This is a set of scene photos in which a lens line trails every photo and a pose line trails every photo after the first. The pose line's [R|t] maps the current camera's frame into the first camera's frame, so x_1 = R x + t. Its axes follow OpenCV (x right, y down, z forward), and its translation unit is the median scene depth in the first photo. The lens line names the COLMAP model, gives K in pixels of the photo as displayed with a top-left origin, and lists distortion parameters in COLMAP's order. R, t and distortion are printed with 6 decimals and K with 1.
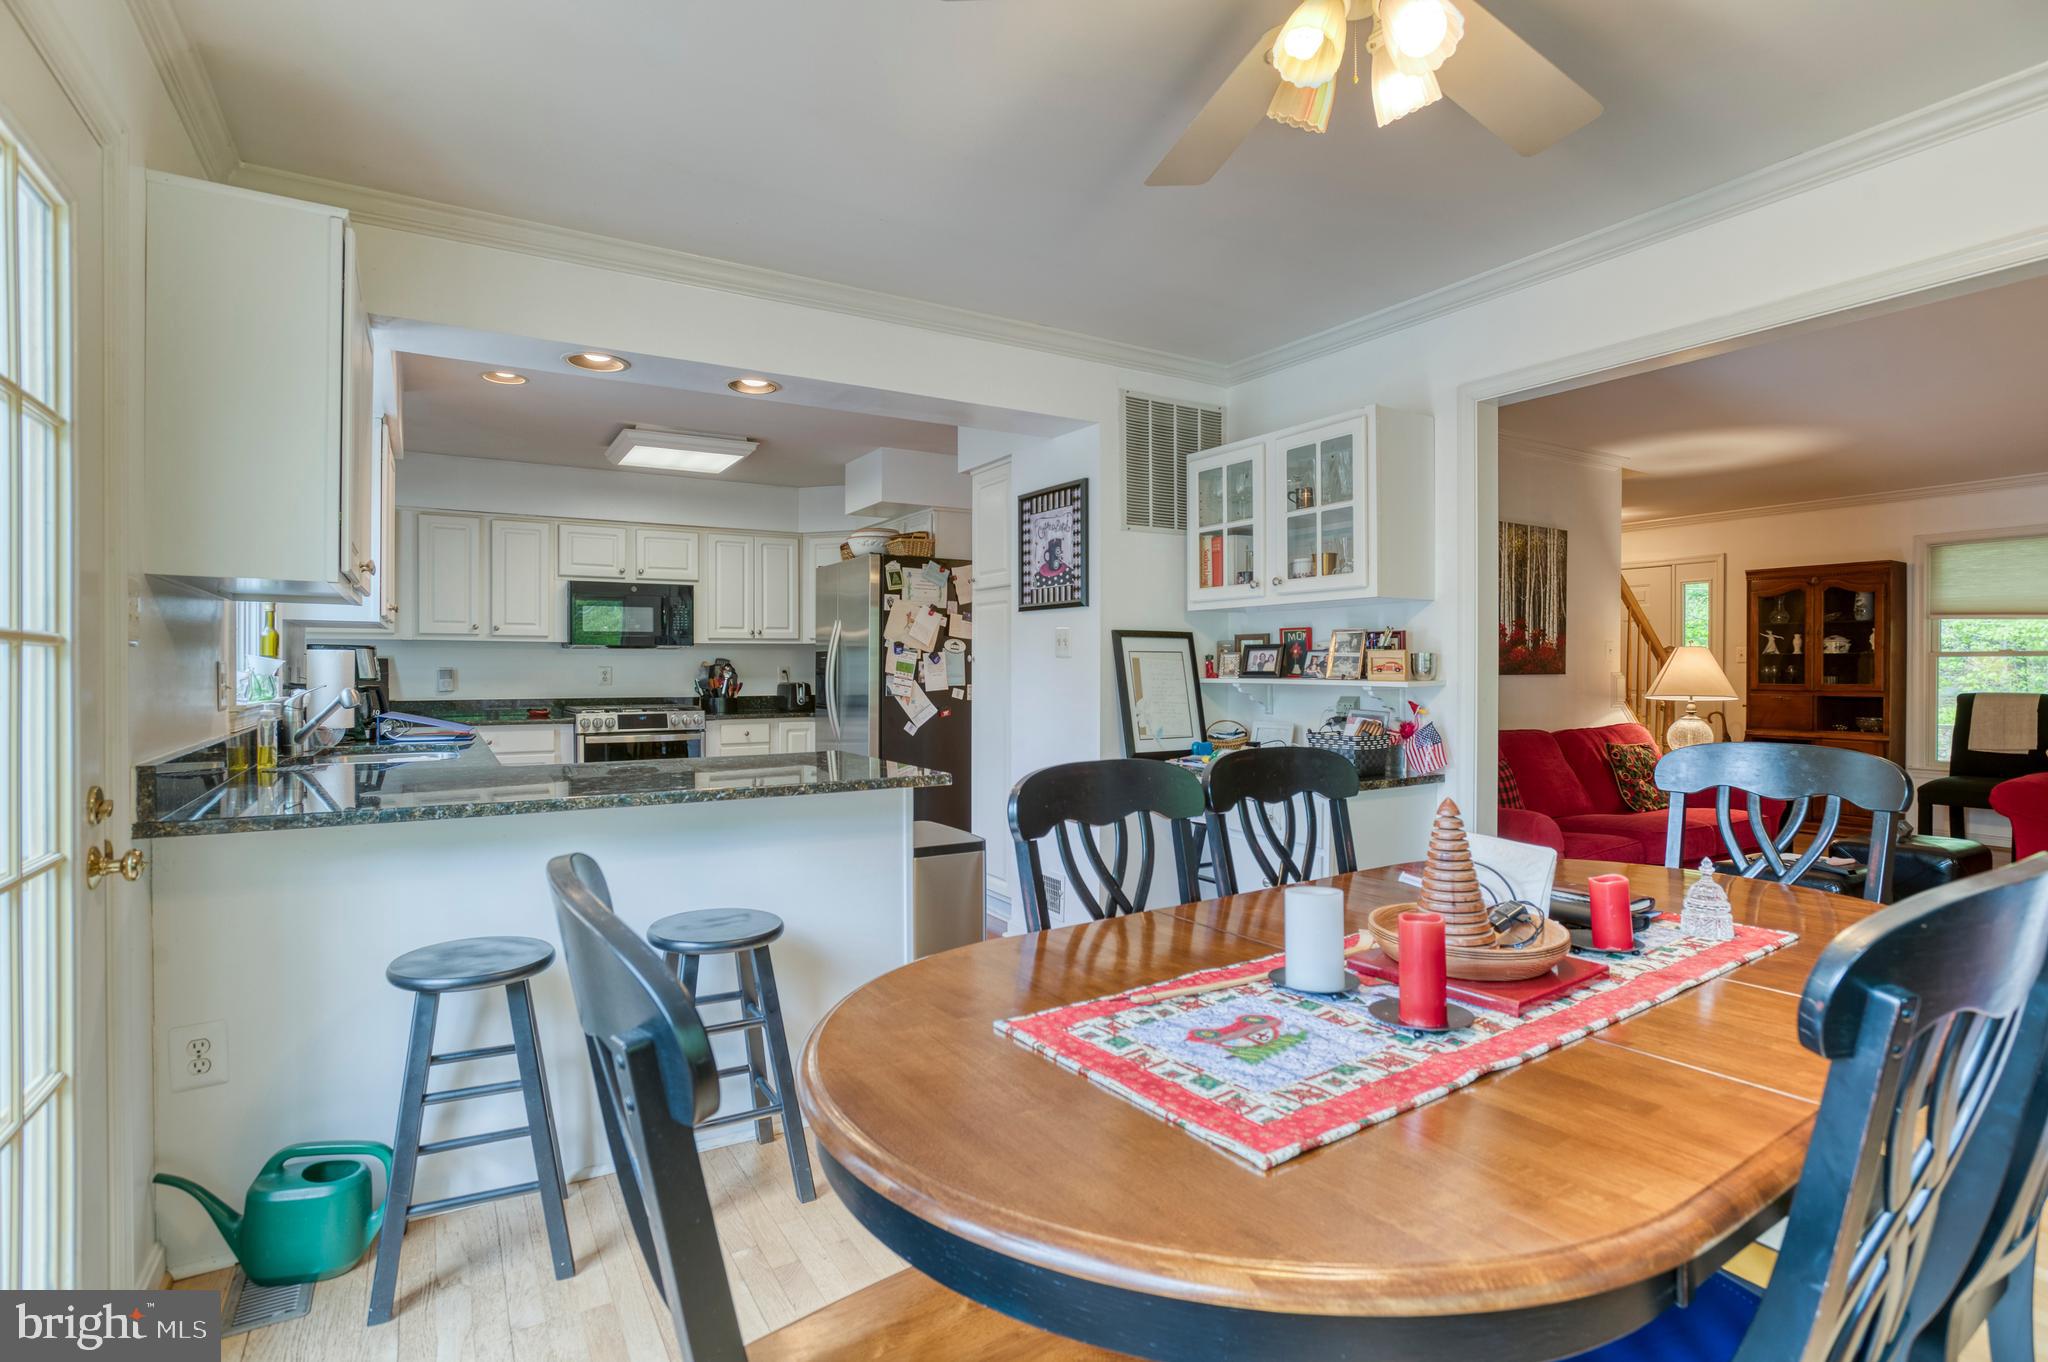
lens RADIAL K [[995.3, 0, 1019.9], [0, 995.3, 672.8], [0, 0, 1]] dist [-0.047133, 0.021797]
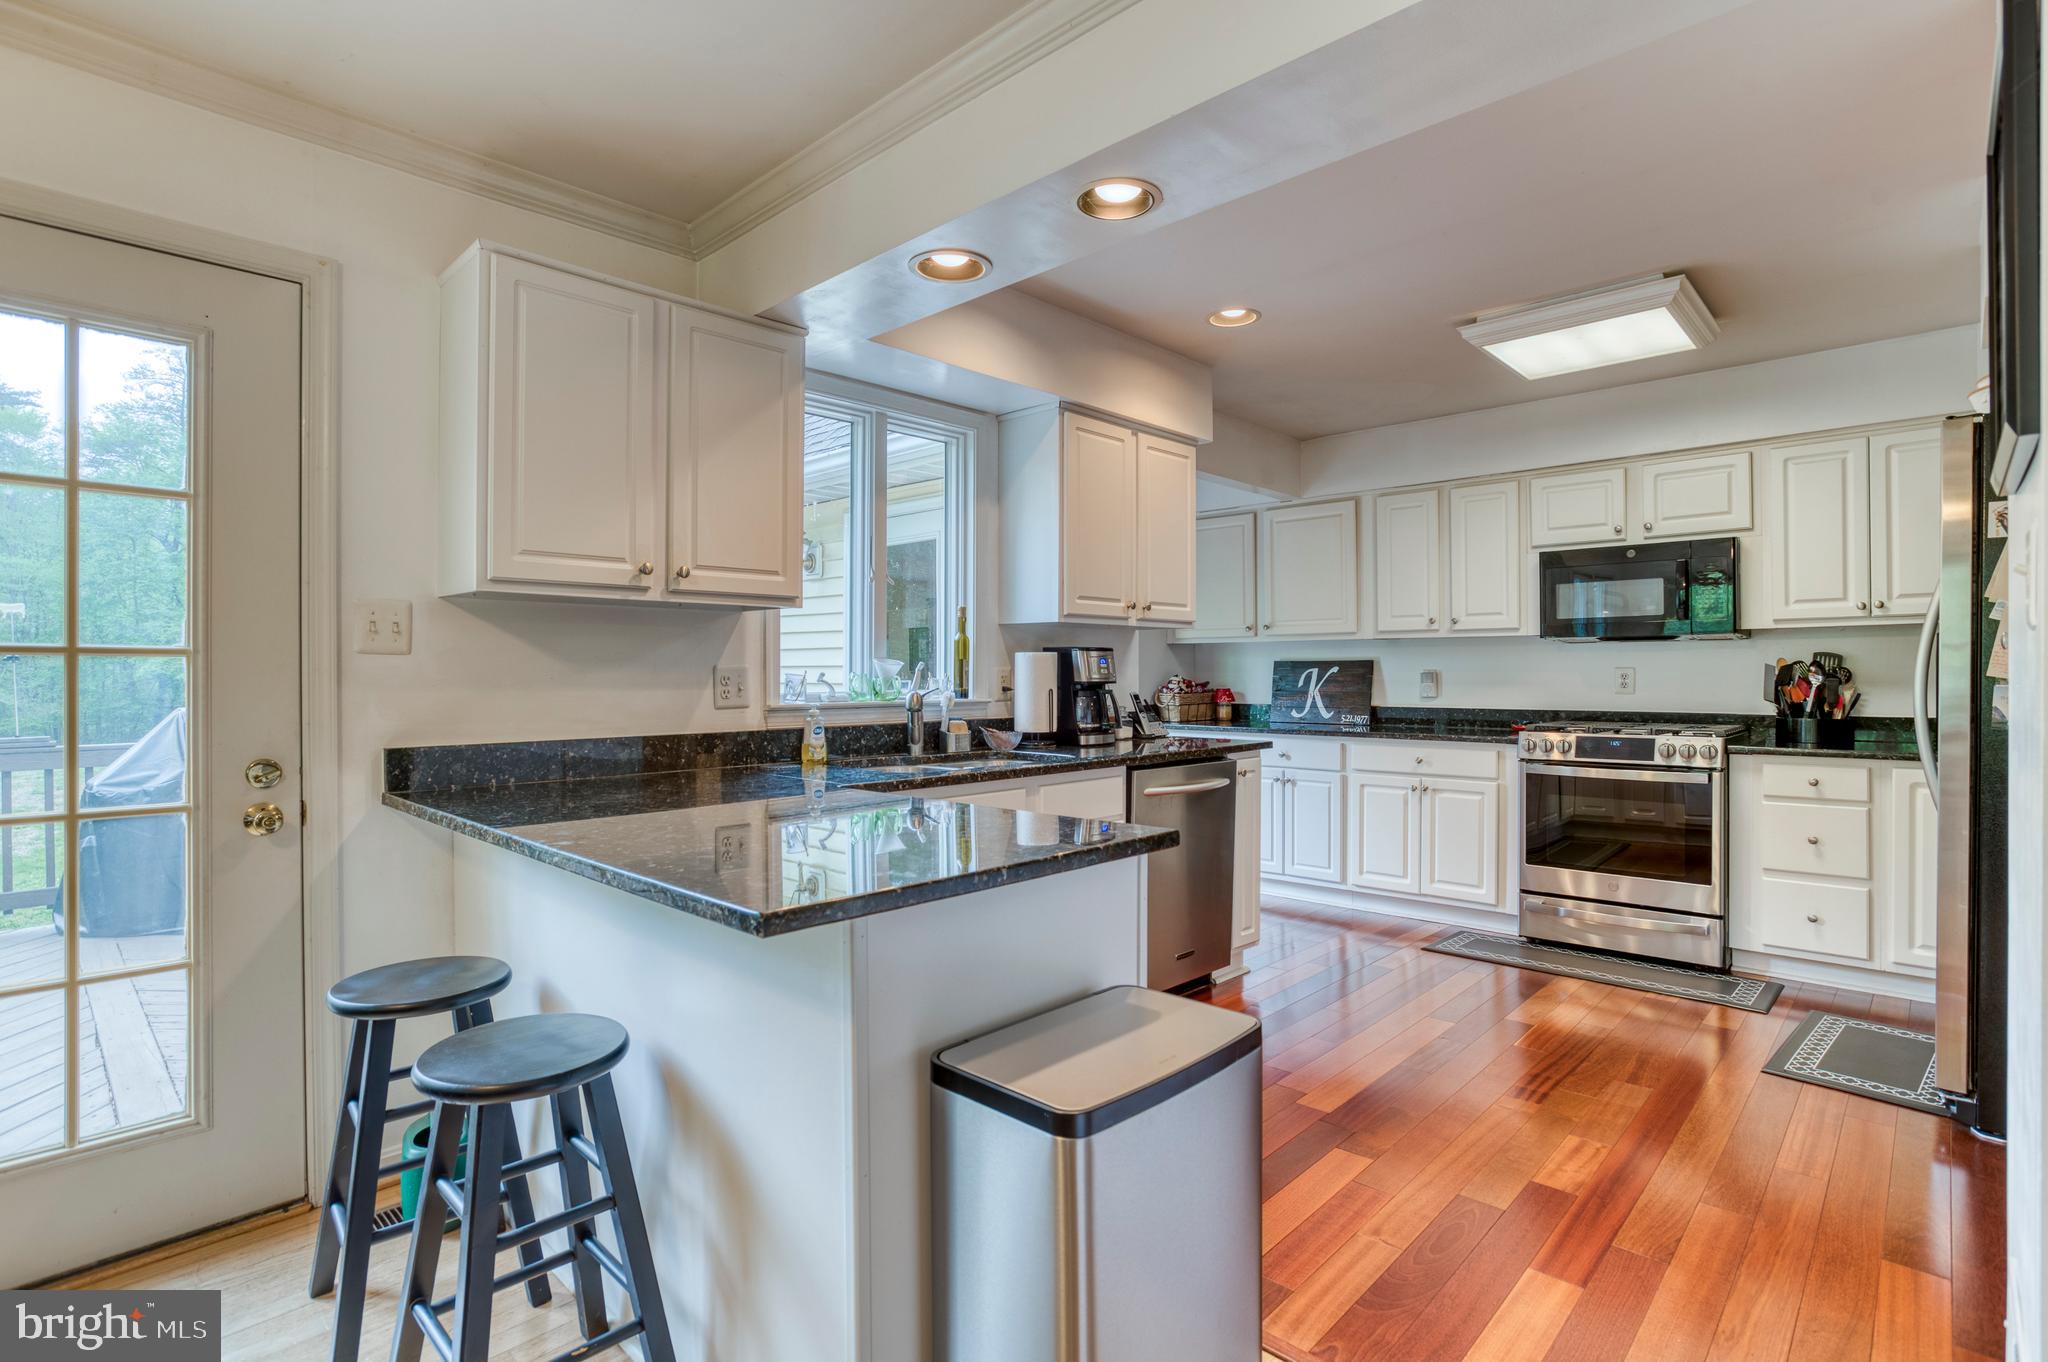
lens RADIAL K [[995.3, 0, 1034.6], [0, 995.3, 671.7], [0, 0, 1]] dist [-0.047133, 0.021797]
pose [[0.254767, -0.001198, -0.967002, 0.165833], [-0.001544, 0.999997, -0.001646, -0.001506], [0.967001, 0.001913, 0.254765, 0.450149]]
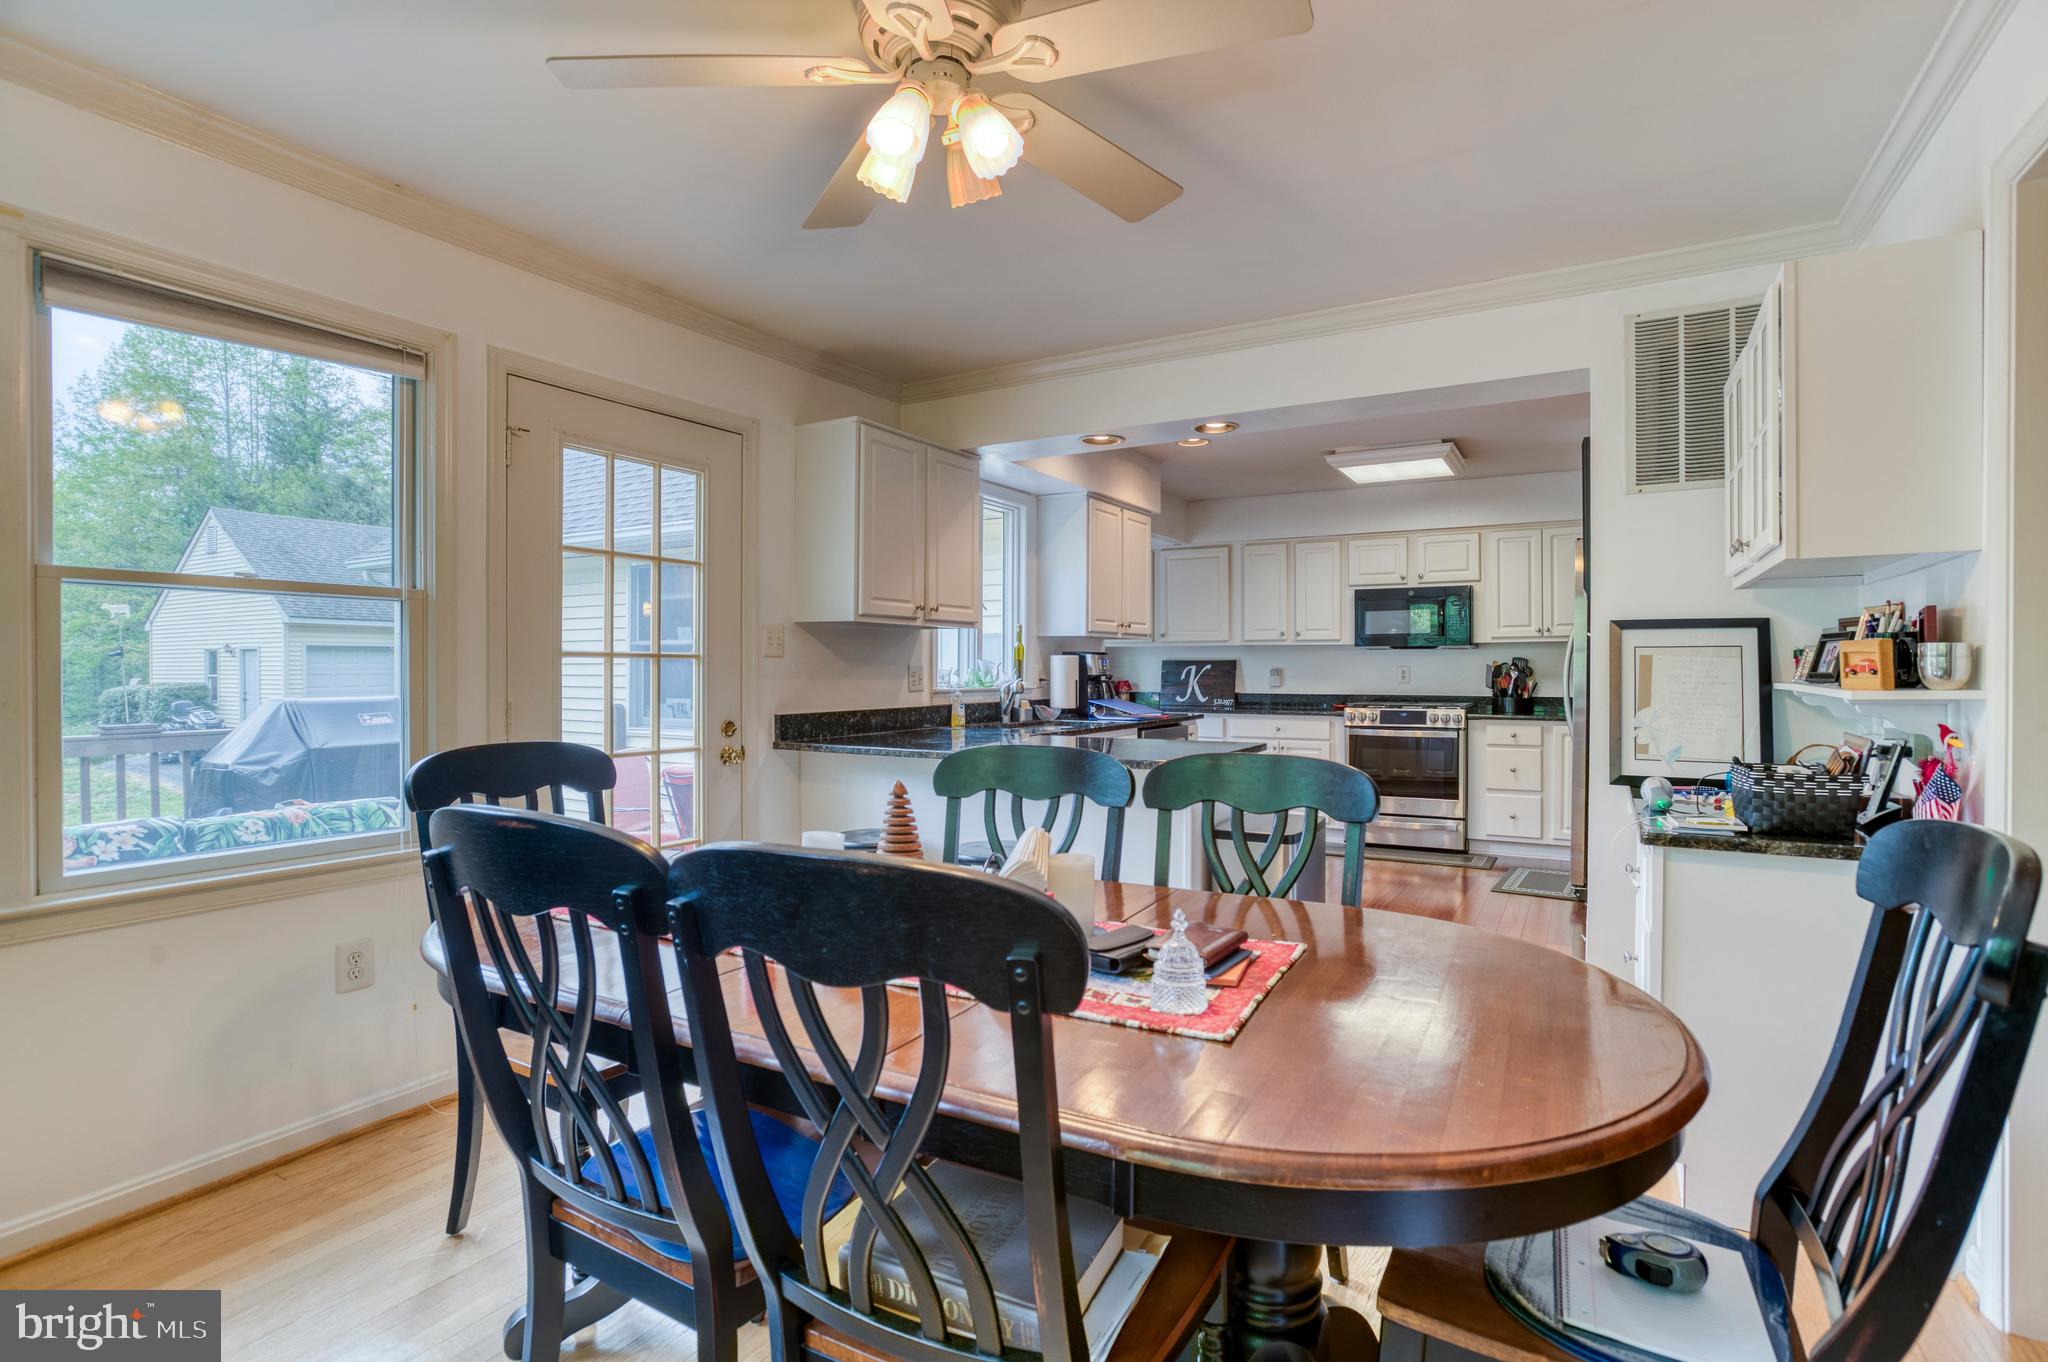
lens RADIAL K [[995.3, 0, 1033.7], [0, 995.3, 671.4], [0, 0, 1]] dist [-0.047133, 0.021797]
pose [[0.473570, 0.003808, -0.880748, 0.372845], [-0.003794, 0.999990, 0.002283, -0.001615], [0.880748, 0.002260, 0.473580, 0.143635]]
